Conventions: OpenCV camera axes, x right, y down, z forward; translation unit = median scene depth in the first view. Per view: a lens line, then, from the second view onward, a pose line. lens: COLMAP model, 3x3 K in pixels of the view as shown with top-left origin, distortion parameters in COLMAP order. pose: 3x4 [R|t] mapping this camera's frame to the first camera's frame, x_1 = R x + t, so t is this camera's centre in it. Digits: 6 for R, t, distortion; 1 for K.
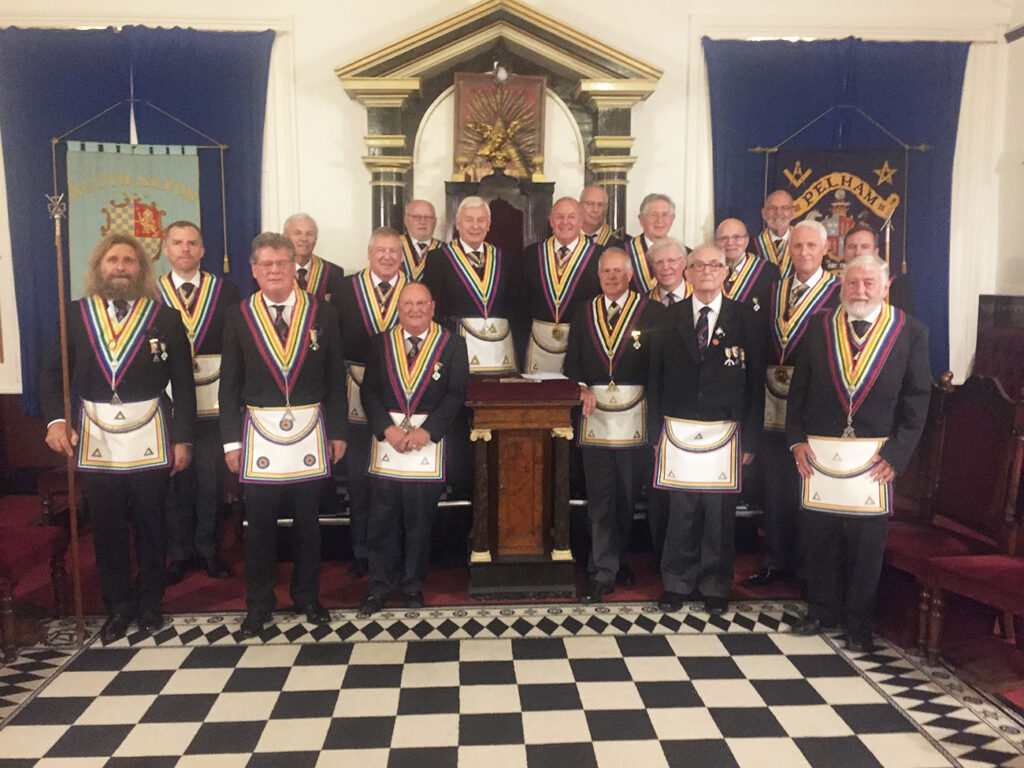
lens RADIAL K [[868.0, 0, 507.4], [0, 868.0, 383.5], [0, 0, 1]] dist [0.012319, 0.003454]
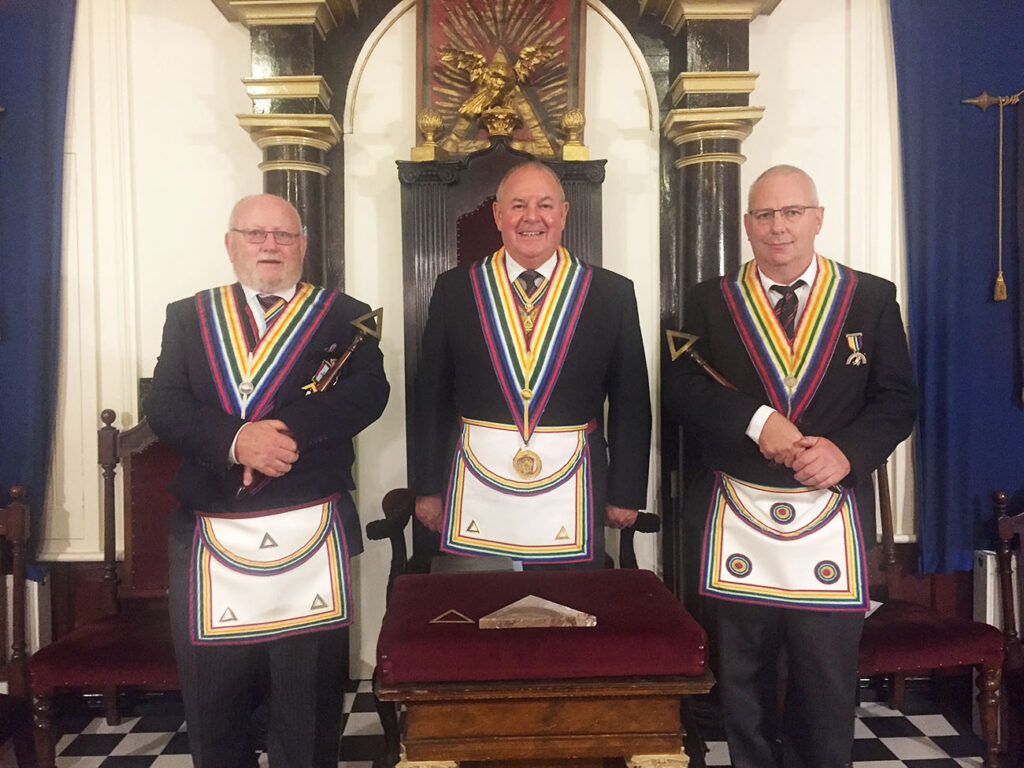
lens RADIAL K [[868.0, 0, 512.3], [0, 868.0, 382.1], [0, 0, 1]] dist [0.012319, 0.003454]
pose [[0.999602, -0.007894, -0.027074, 0.011114], [0.005521, 0.996225, -0.086638, -0.051370], [0.027655, 0.086454, 0.995872, 0.481666]]
